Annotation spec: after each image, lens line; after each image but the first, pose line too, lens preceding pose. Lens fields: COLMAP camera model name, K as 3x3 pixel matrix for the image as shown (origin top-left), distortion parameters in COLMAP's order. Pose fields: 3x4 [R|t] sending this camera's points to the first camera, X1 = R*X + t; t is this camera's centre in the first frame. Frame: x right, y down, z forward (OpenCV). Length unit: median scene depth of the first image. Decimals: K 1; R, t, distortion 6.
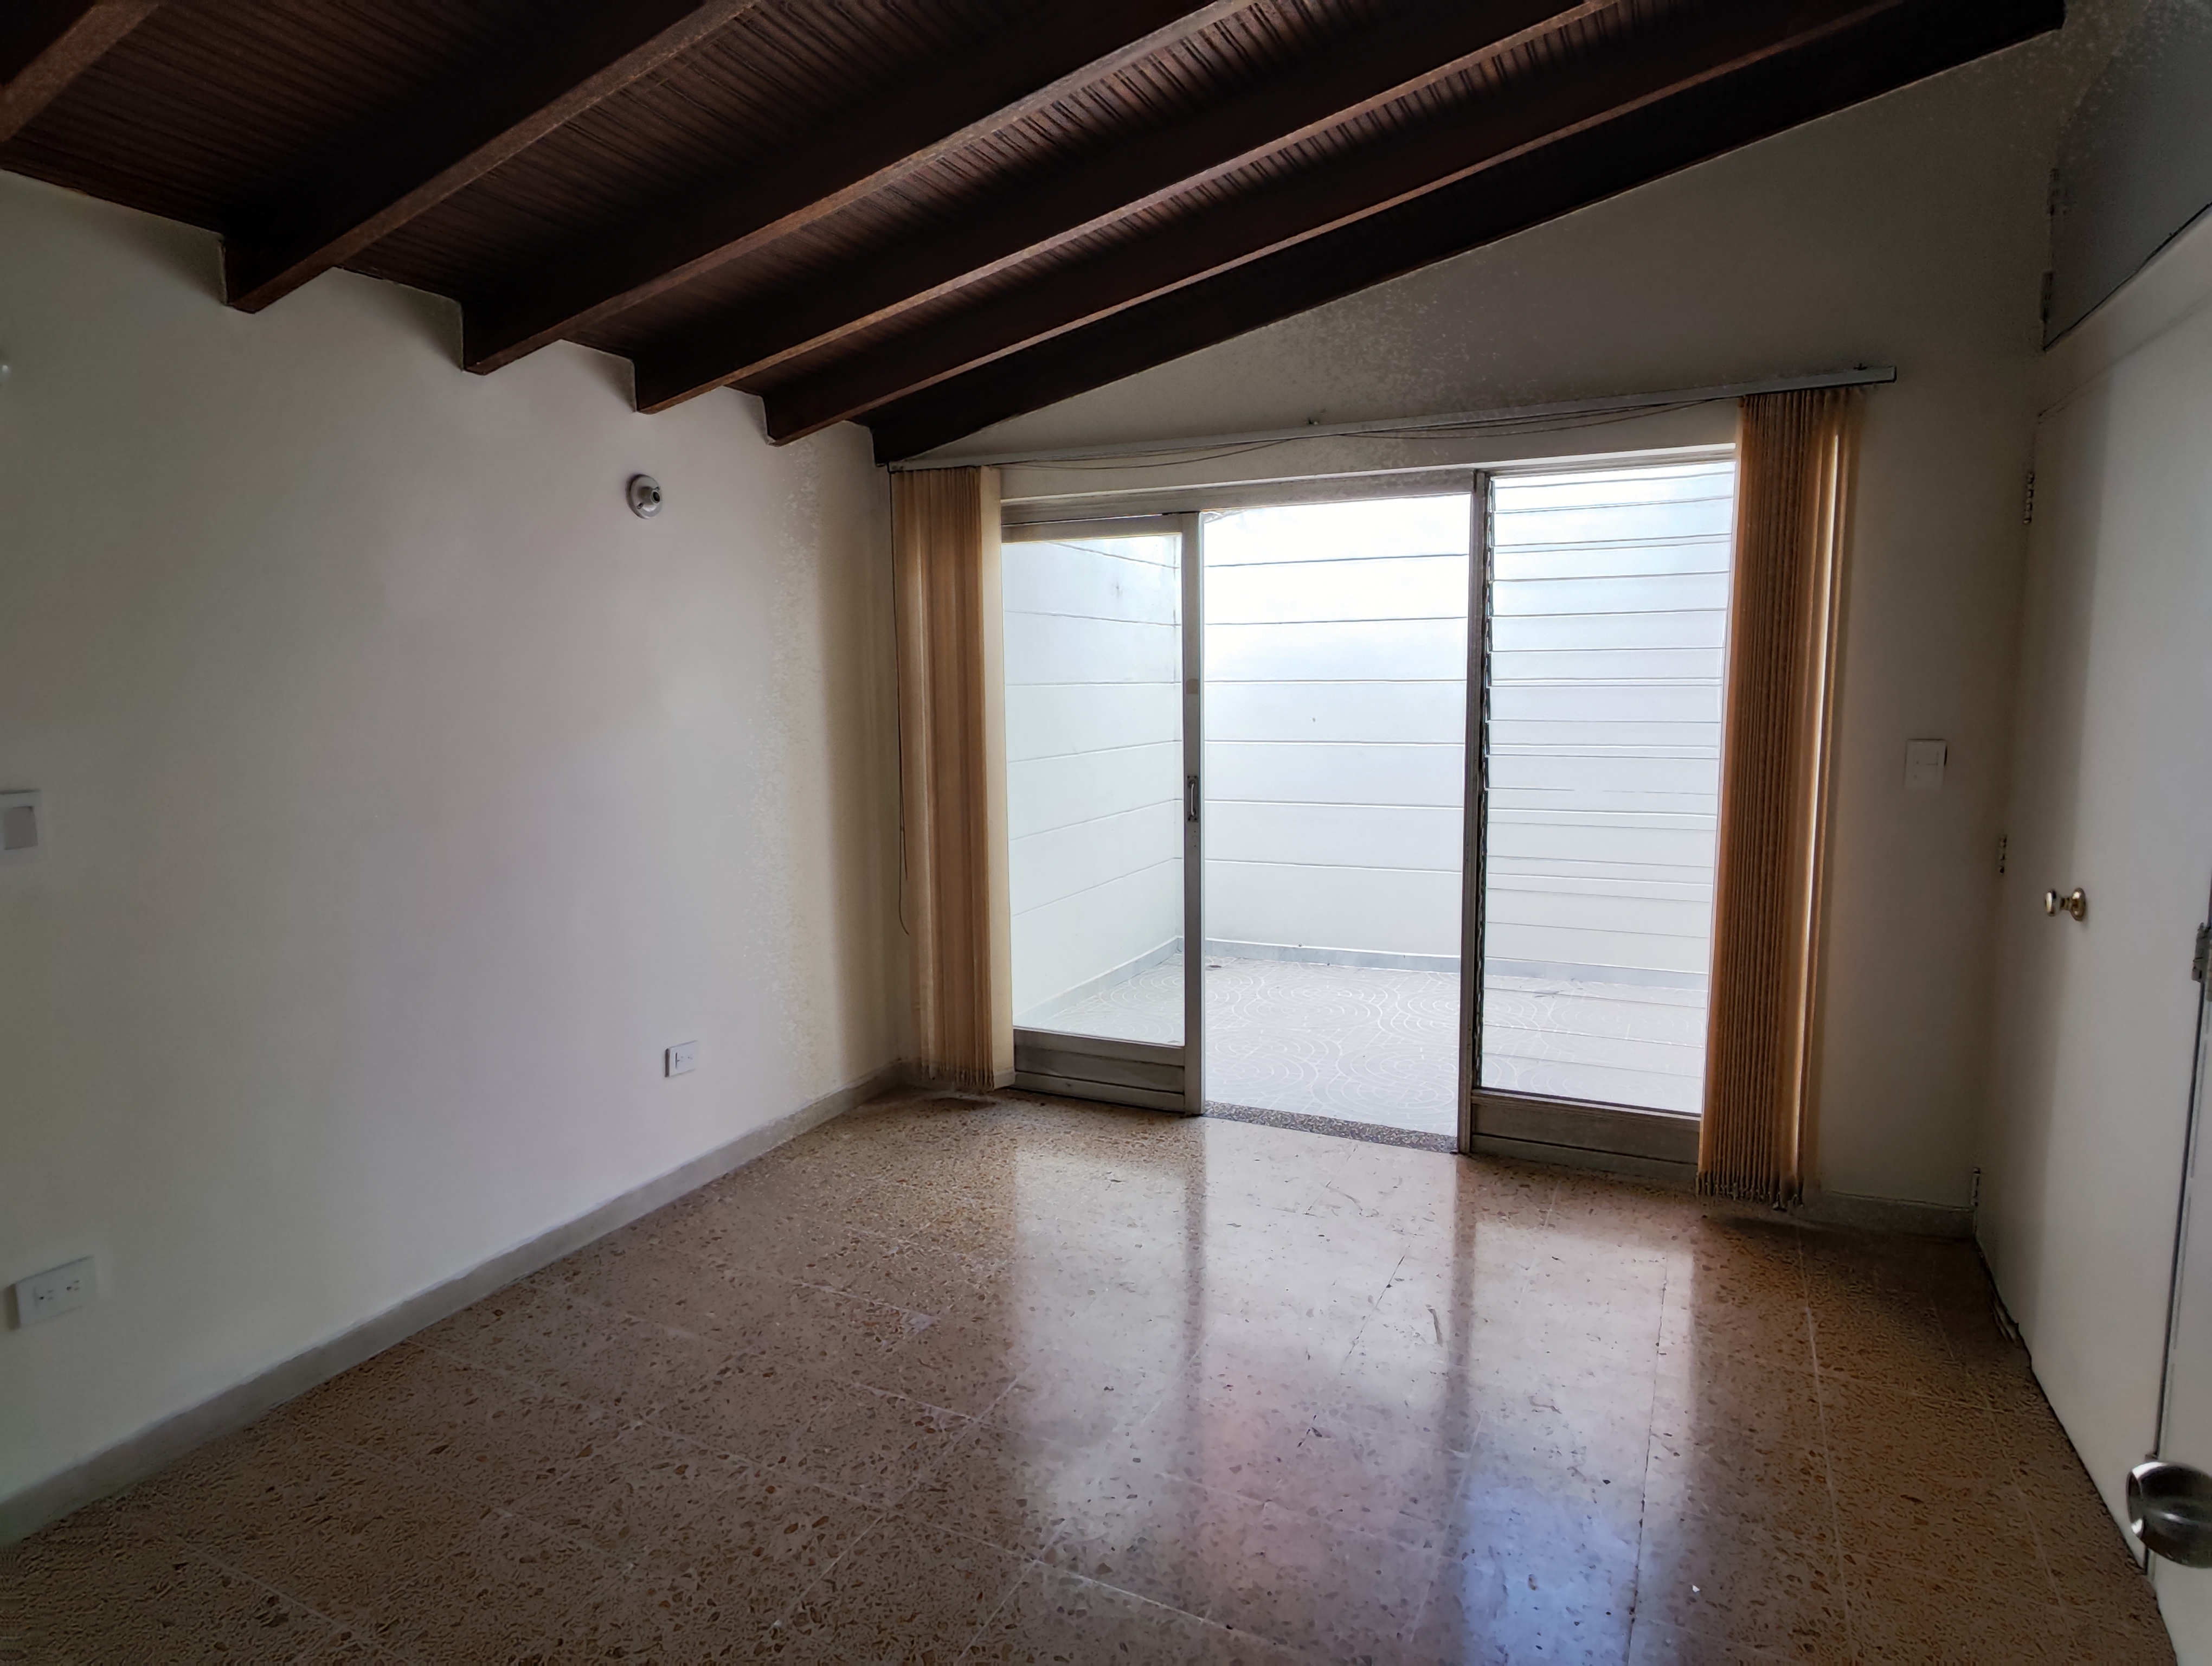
lens RADIAL K [[1241.9, 0, 1081.6], [0, 1241.9, 825.9], [0, 0, 1]] dist [-0.008088, -0.000167]
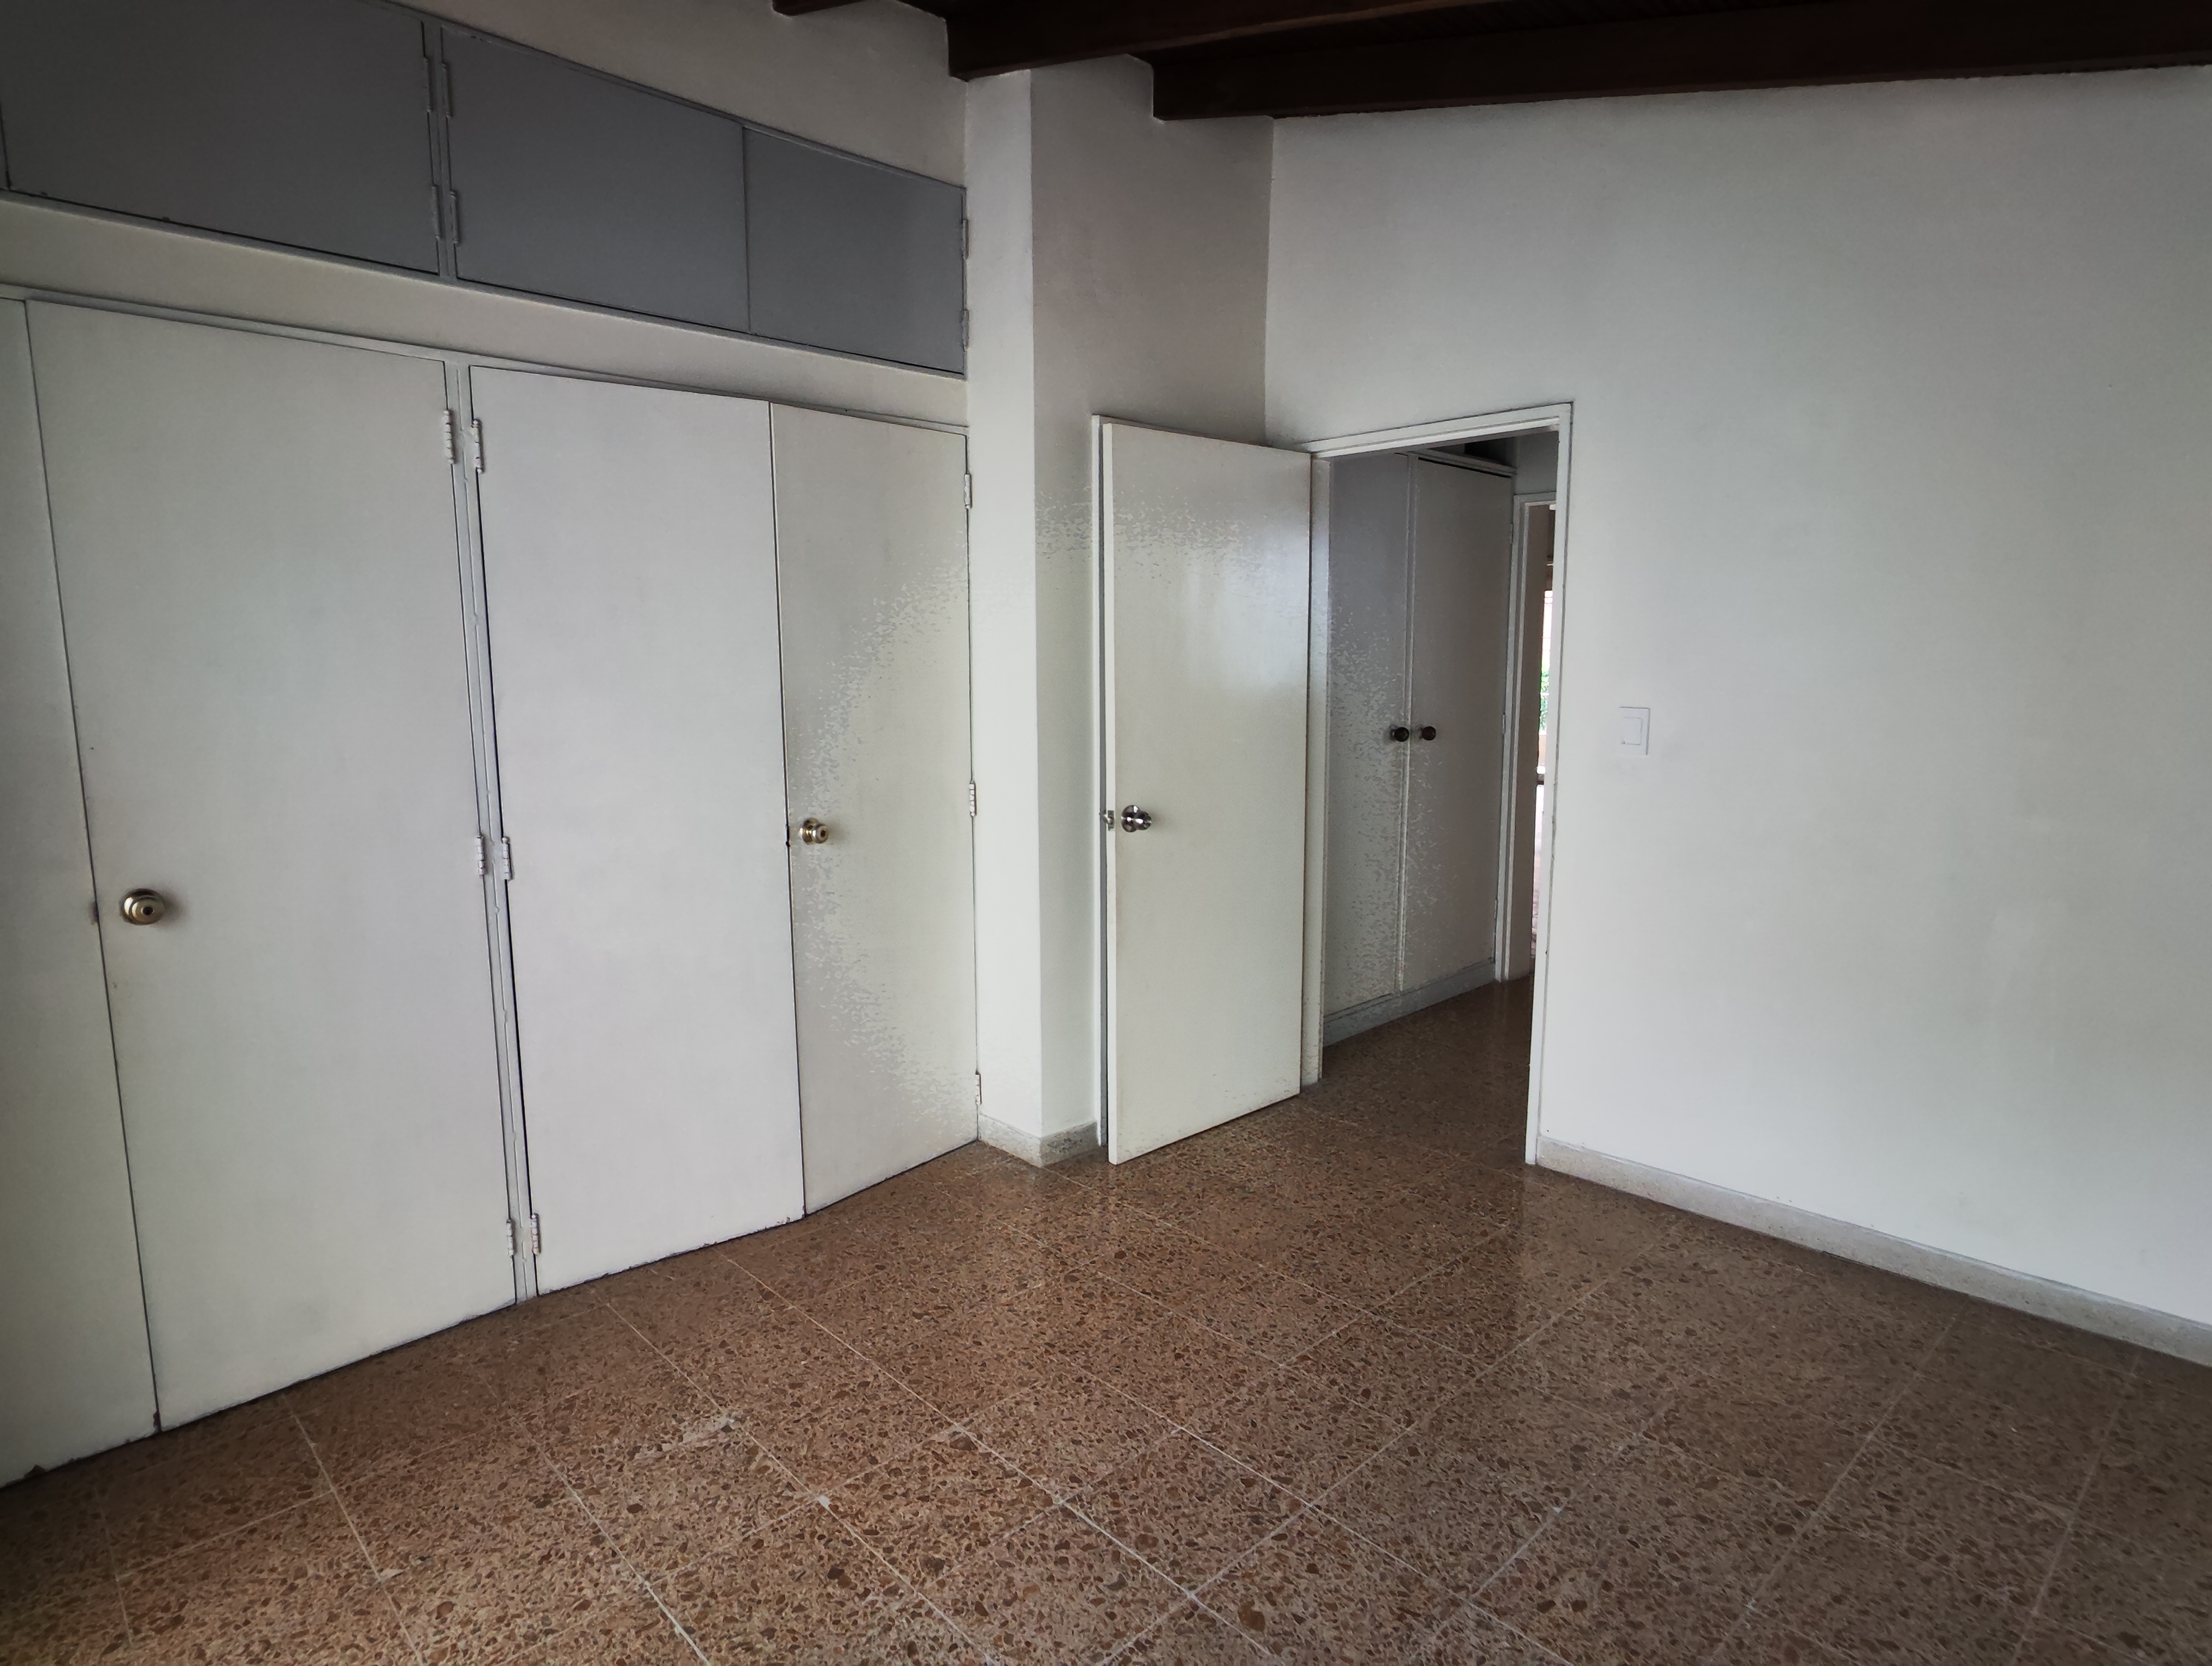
lens RADIAL K [[1241.9, 0, 1081.6], [0, 1241.9, 825.9], [0, 0, 1]] dist [-0.008088, -0.000167]
pose [[-0.938008, -0.030958, 0.345228, -0.199994], [0.054482, 0.970454, 0.235055, -0.210097], [-0.342304, 0.239292, -0.908607, 1.894899]]
